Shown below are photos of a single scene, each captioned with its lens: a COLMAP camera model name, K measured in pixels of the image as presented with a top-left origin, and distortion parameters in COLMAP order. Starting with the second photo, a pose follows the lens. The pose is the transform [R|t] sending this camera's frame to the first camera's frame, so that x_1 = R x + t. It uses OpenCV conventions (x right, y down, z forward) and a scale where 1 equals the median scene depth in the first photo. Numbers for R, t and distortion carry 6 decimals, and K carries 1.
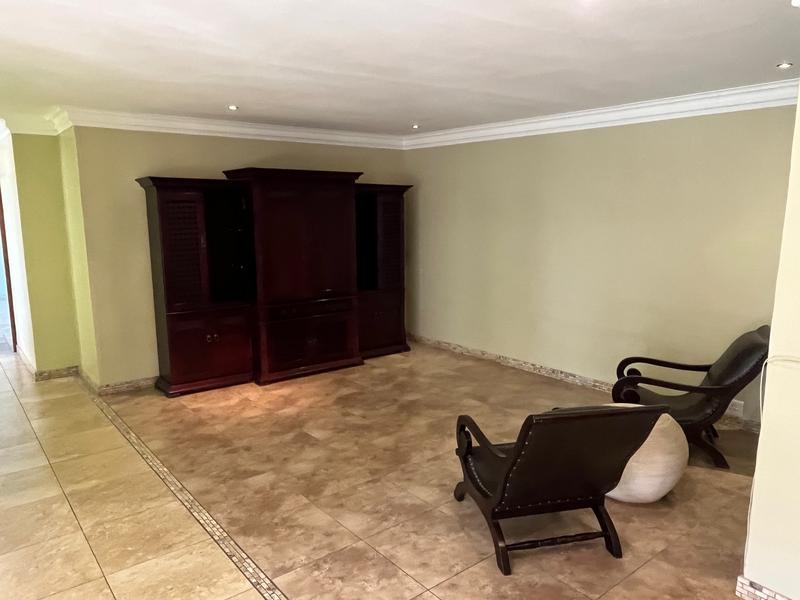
lens RADIAL K [[576.6, 0, 398.8], [0, 576.6, 305.2], [0, 0, 1]] dist [-0.018959, -0.000463]
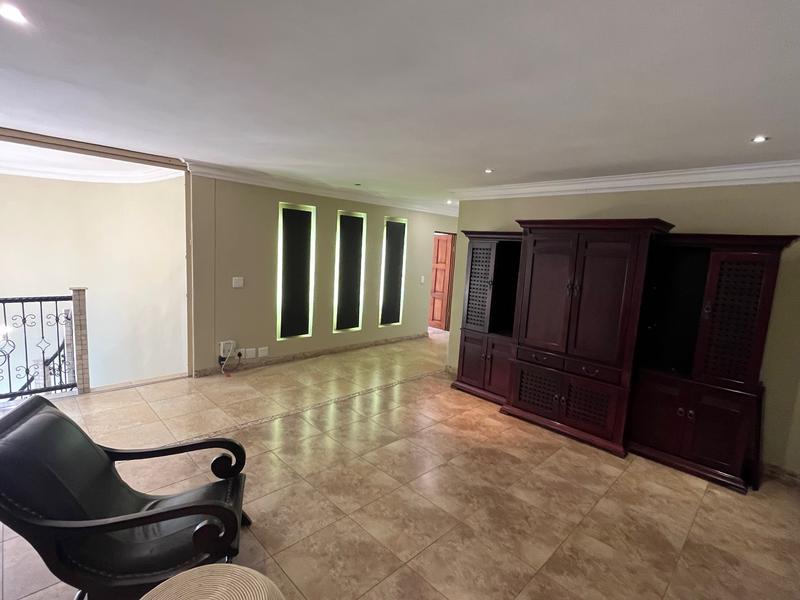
lens RADIAL K [[390.8, 0, 400.0], [0, 390.8, 300.0], [0, 0, 1]] dist [-0.001355, -0.000167]
pose [[0.111906, 0.139298, -0.983907, 0.482022], [-0.223781, 0.968226, 0.111625, -0.119219], [0.968194, 0.207688, 0.139523, 0.689582]]
